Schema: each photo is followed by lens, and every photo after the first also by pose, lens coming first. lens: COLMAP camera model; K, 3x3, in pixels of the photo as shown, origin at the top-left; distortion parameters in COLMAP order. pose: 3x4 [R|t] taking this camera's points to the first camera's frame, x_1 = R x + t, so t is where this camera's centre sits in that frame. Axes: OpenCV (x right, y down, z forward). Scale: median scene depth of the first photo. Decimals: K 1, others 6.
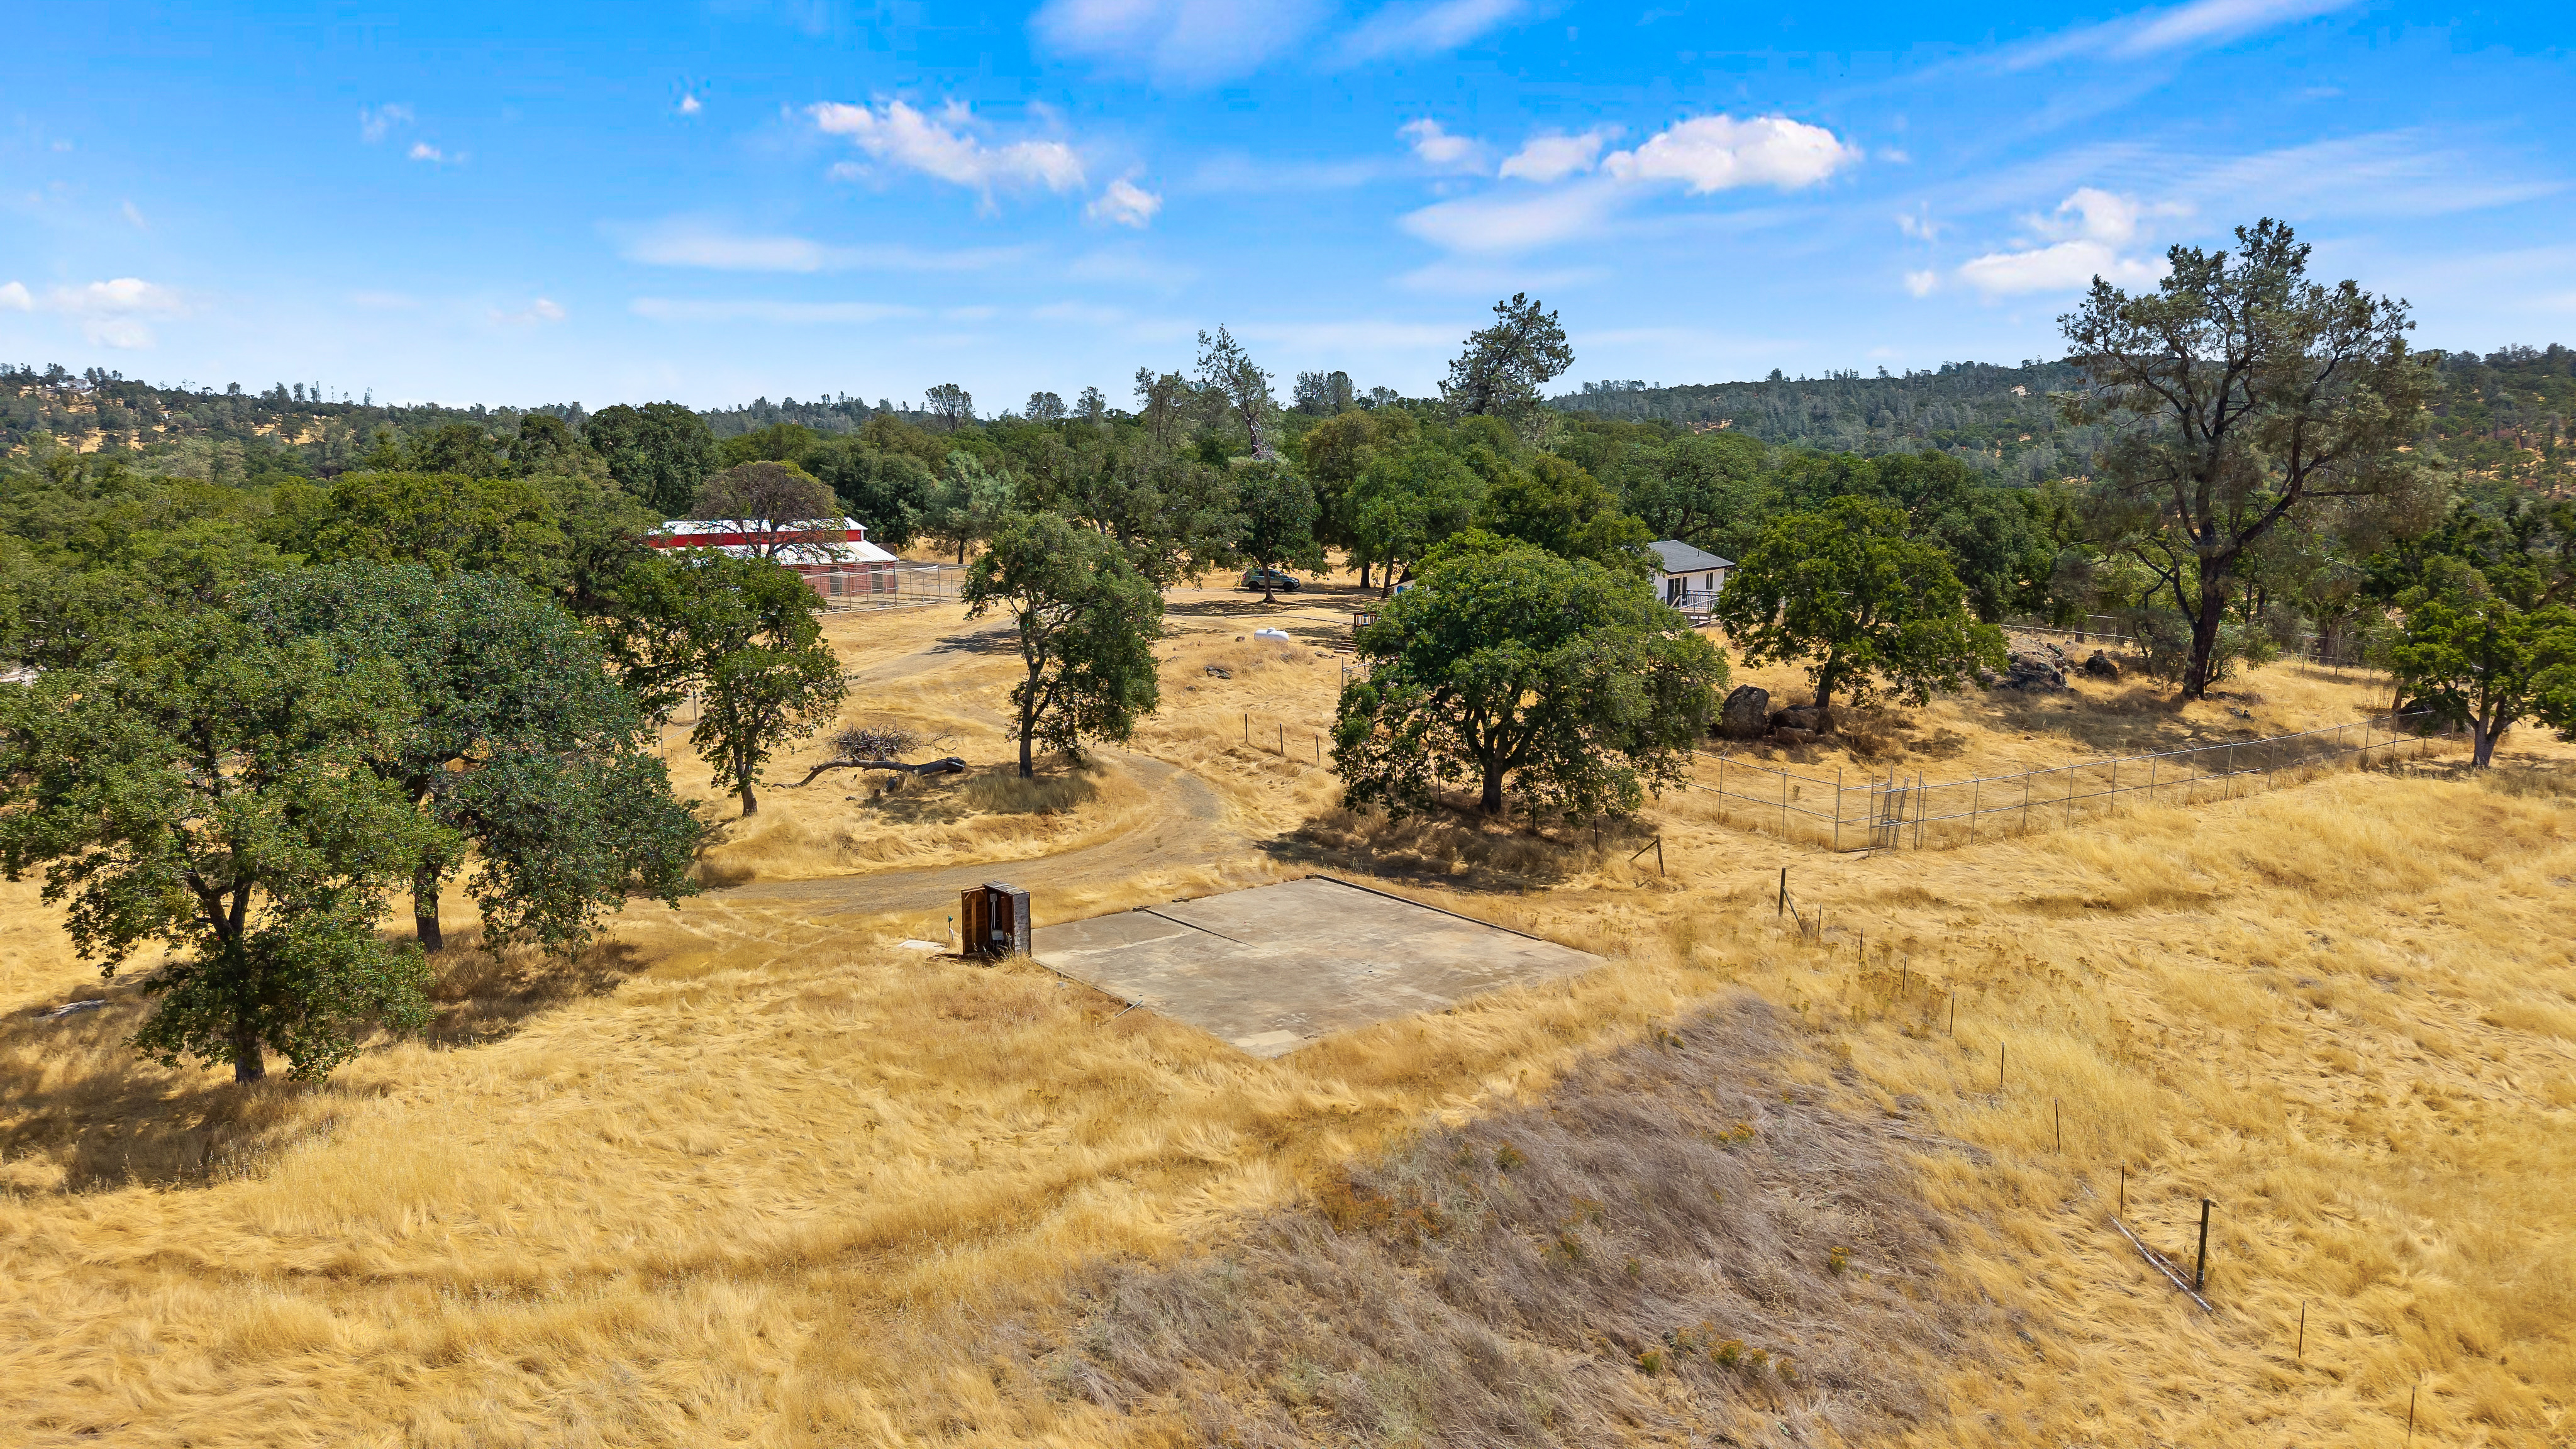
lens RADIAL K [[1712.4, 0, 1283.0], [0, 1712.4, 721.5], [0, 0, 1]] dist [0.023533, -0.029100]
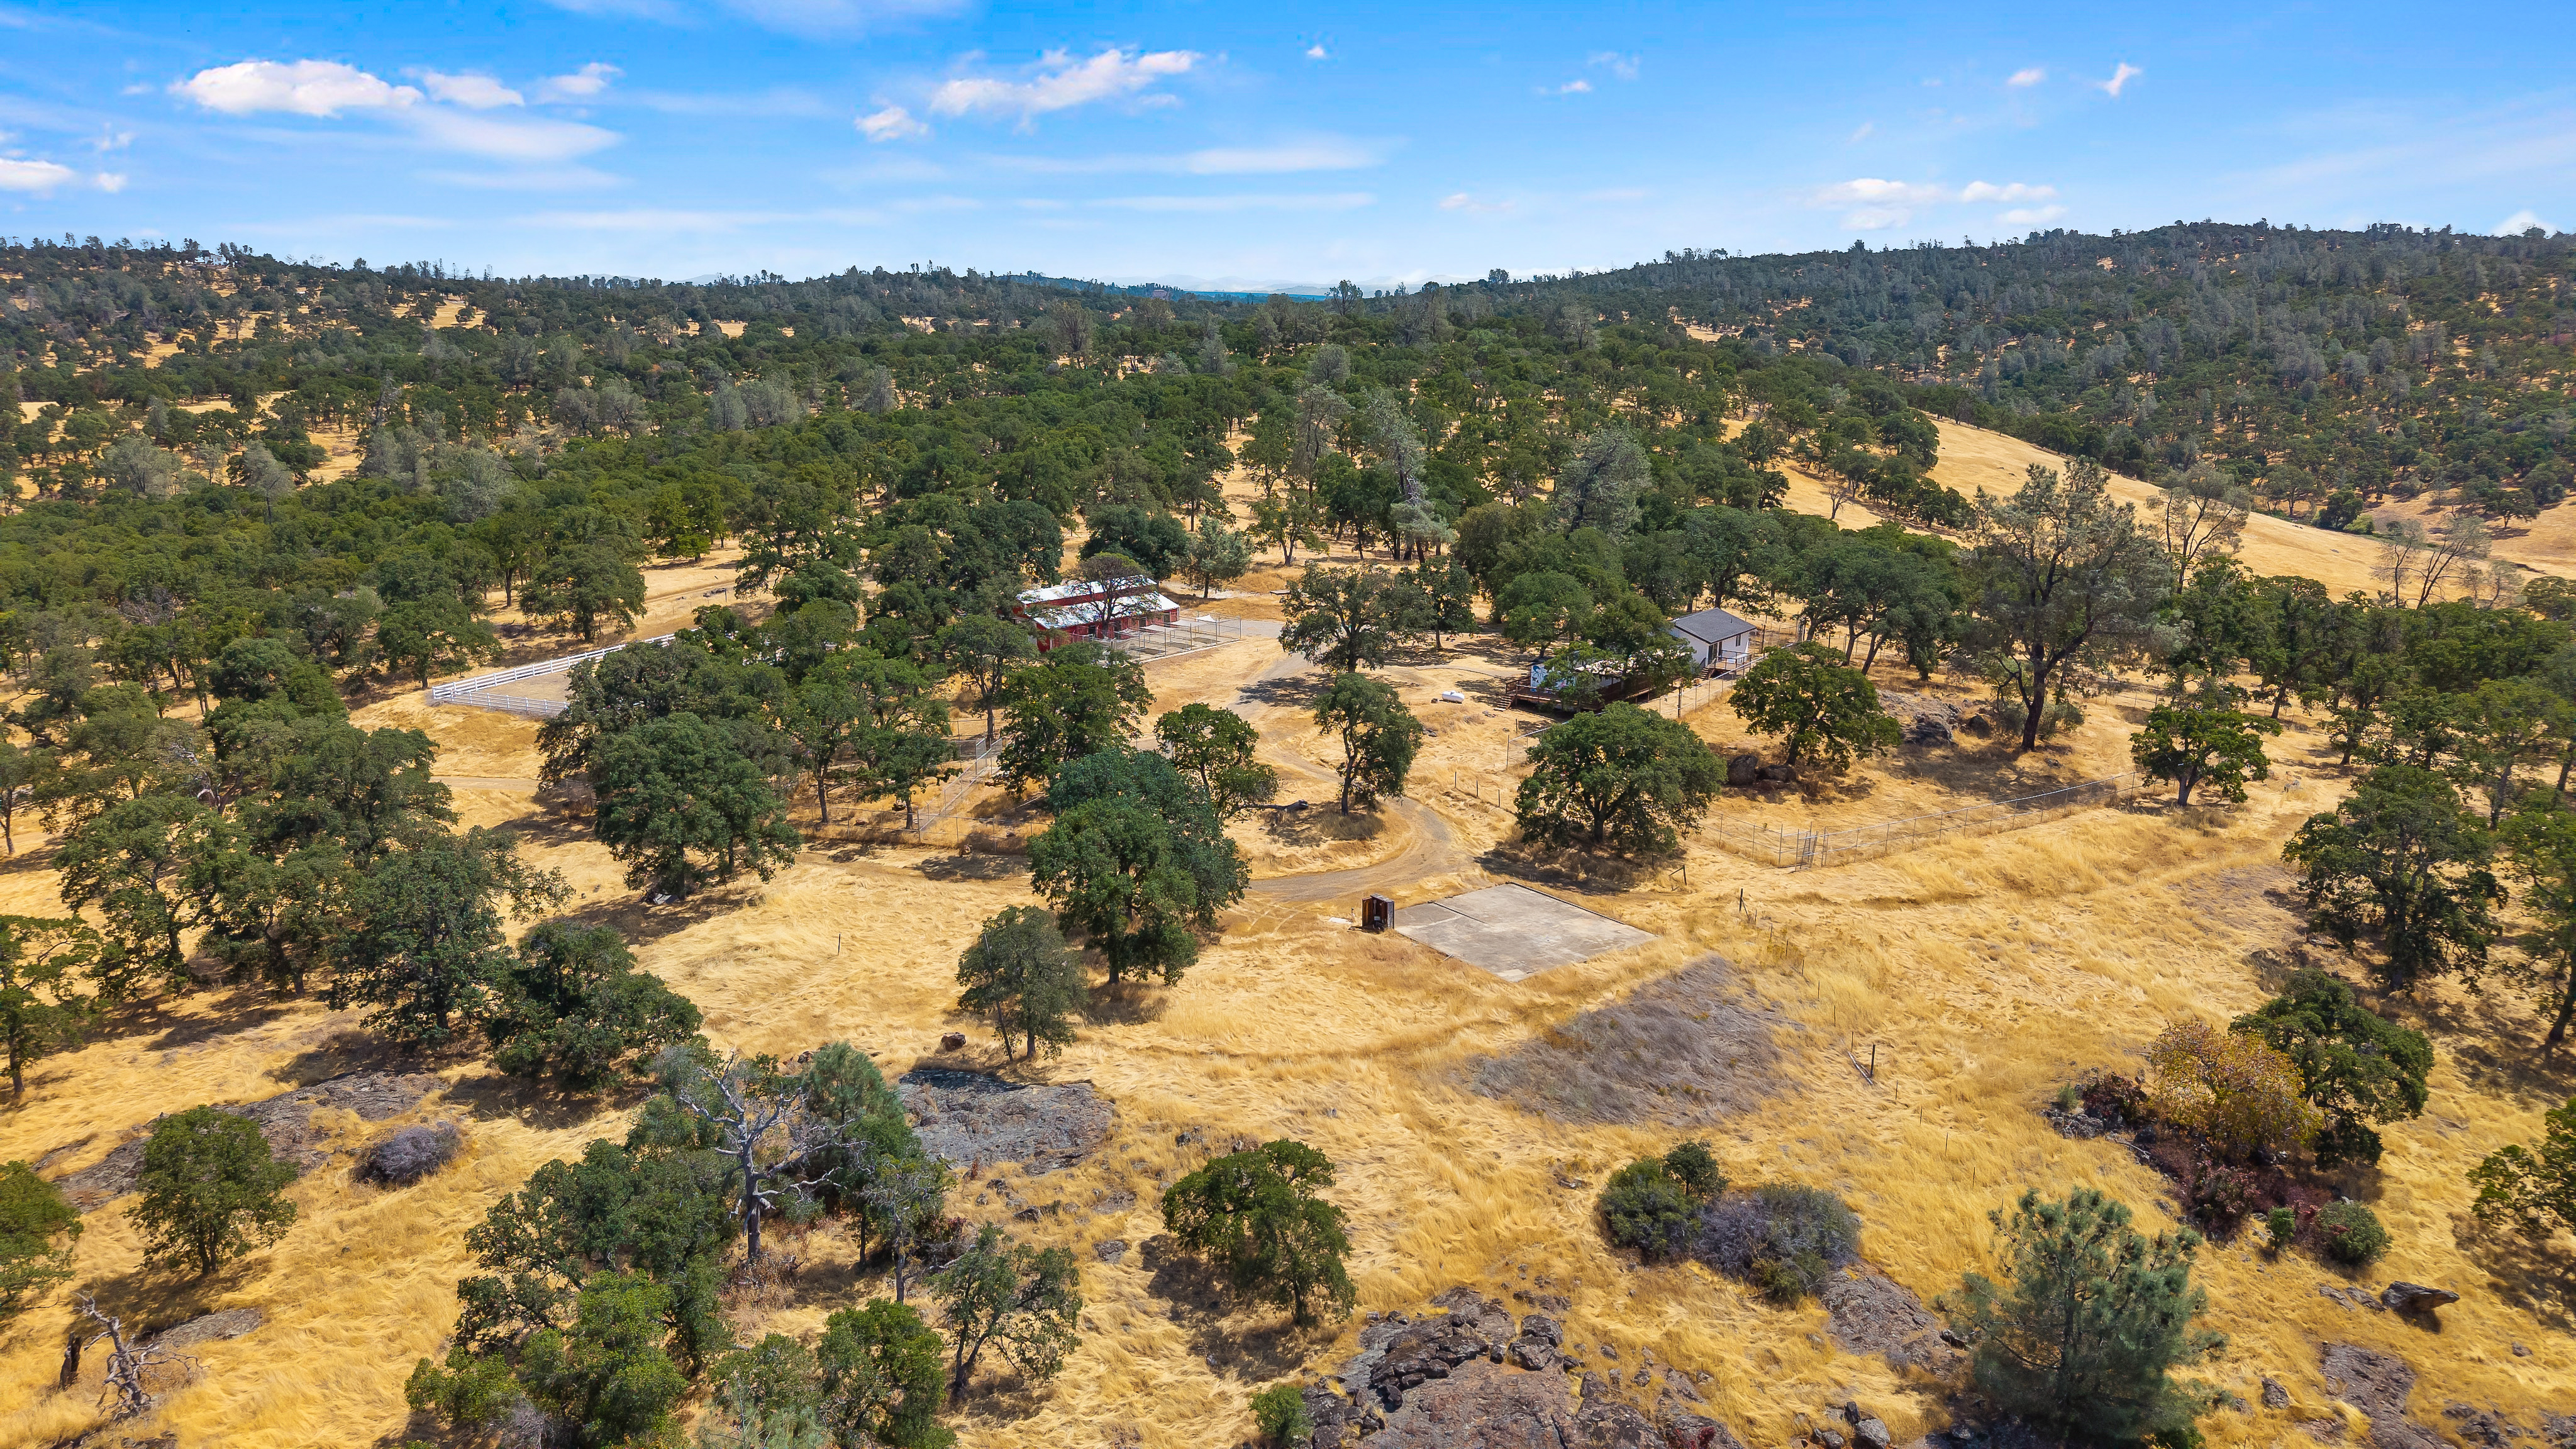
lens RADIAL K [[1712.4, 0, 1277.7], [0, 1712.4, 714.5], [0, 0, 1]] dist [0.023533, -0.029100]
pose [[0.999051, 0.011082, -0.042111, -0.131872], [-0.007636, 0.996675, 0.081121, -0.203922], [0.042870, -0.080722, 0.995814, -0.763242]]
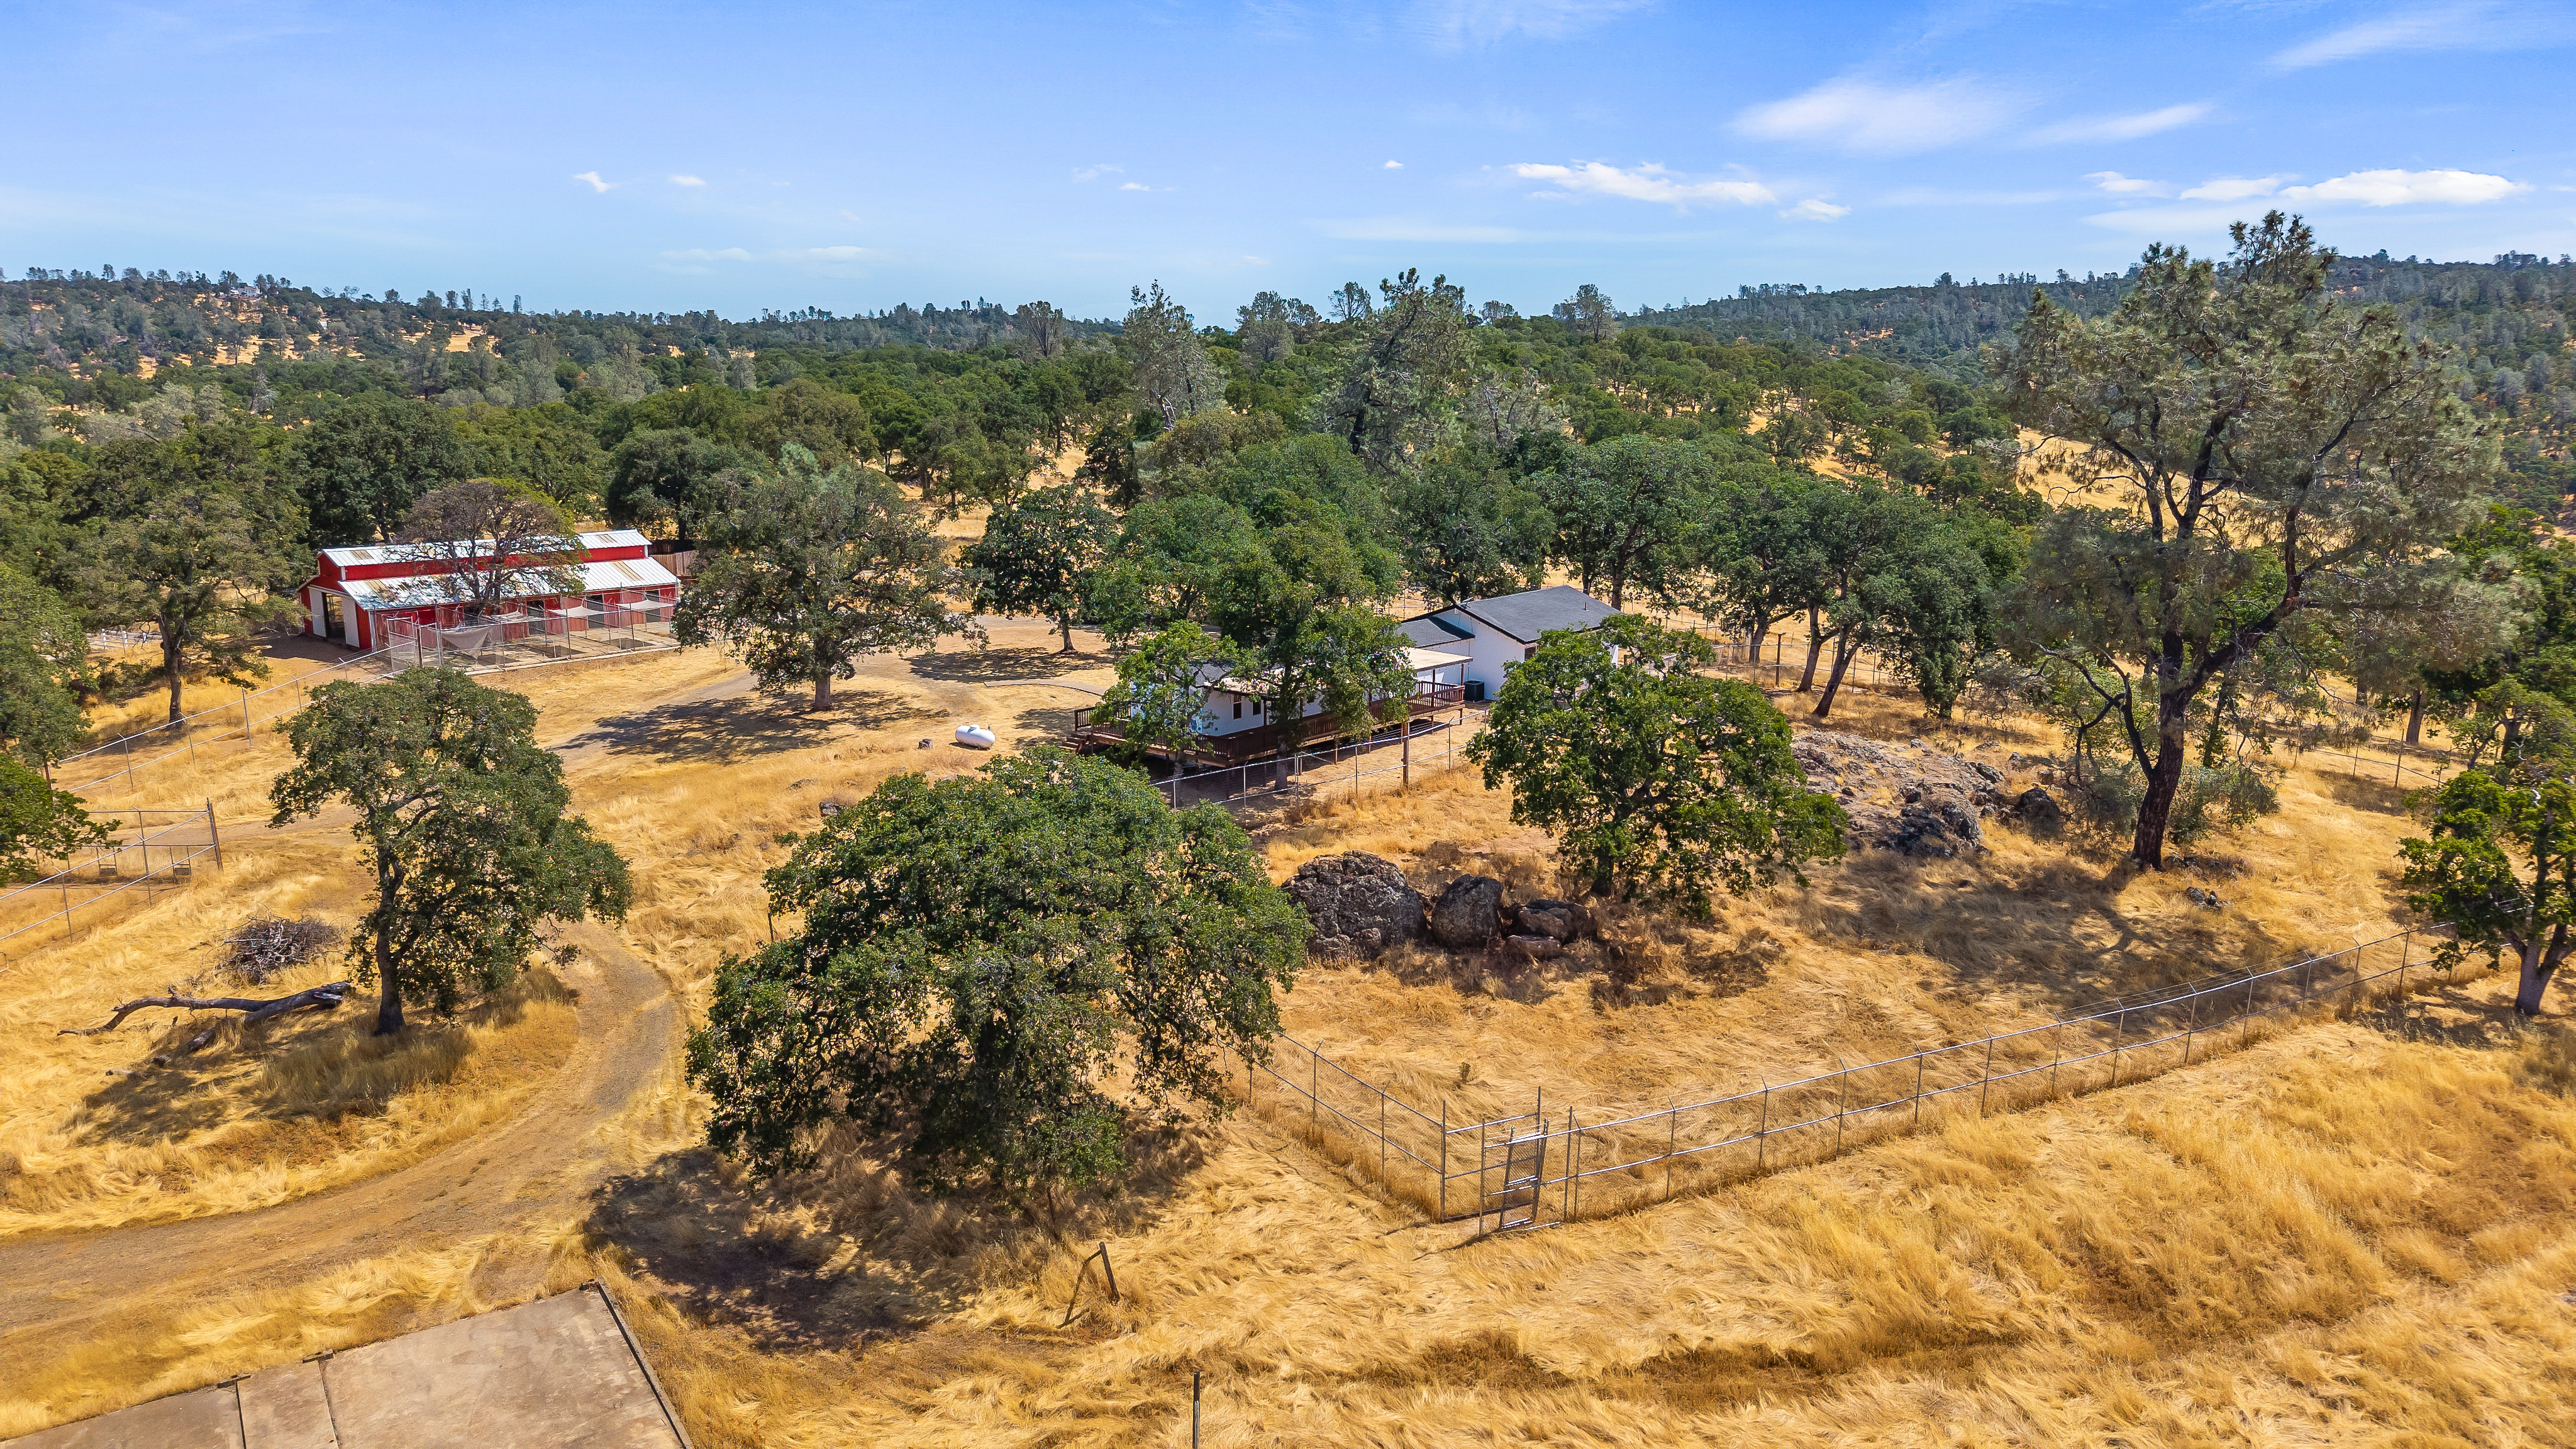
lens RADIAL K [[1712.4, 0, 1287.5], [0, 1712.4, 722.7], [0, 0, 1]] dist [0.023533, -0.029100]
pose [[0.996167, 0.020630, -0.085008, 0.261289], [-0.015836, 0.998266, 0.056687, -0.131559], [0.086030, -0.055123, 0.994766, 0.274782]]
